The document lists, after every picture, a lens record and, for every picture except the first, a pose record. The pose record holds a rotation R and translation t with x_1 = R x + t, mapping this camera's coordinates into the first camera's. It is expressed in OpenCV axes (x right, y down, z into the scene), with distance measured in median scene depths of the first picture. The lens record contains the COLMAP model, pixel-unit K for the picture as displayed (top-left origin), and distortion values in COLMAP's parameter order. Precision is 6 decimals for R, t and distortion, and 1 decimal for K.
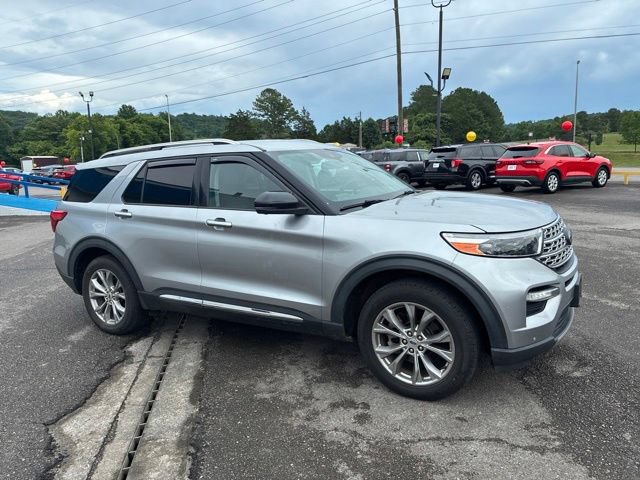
lens RADIAL K [[483.7, 0, 318.2], [0, 483.7, 229.3], [0, 0, 1]] dist [0.046595, -0.059348]
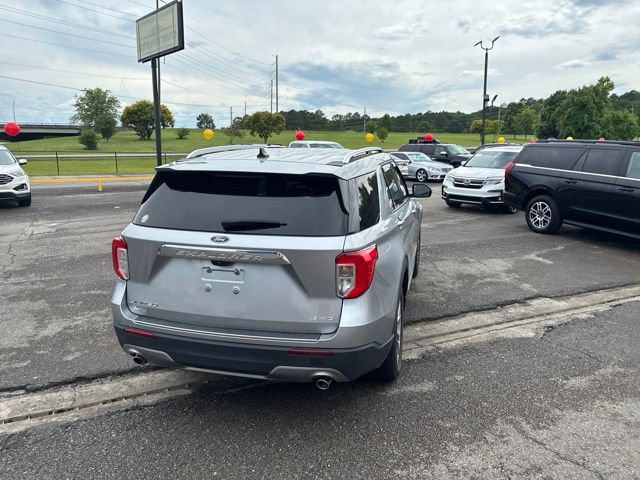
lens RADIAL K [[483.7, 0, 324.8], [0, 483.7, 231.2], [0, 0, 1]] dist [0.046595, -0.059348]
pose [[-0.298501, -0.116542, 0.947267, -1.389440], [0.144216, 0.975613, 0.165474, -0.213326], [-0.943451, 0.186006, -0.274414, 1.576496]]
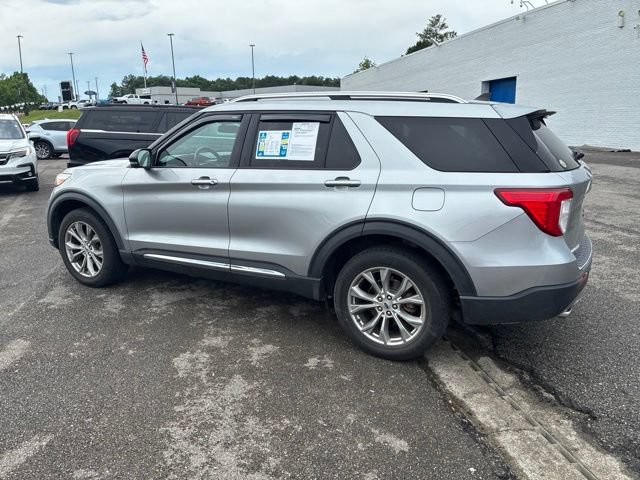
lens RADIAL K [[483.7, 0, 315.0], [0, 483.7, 235.8], [0, 0, 1]] dist [0.046595, -0.059348]
pose [[-0.997215, 0.068413, -0.029687, -0.129026], [0.052601, 0.927419, 0.370306, -0.337544], [0.052866, 0.367713, -0.928435, 2.346416]]
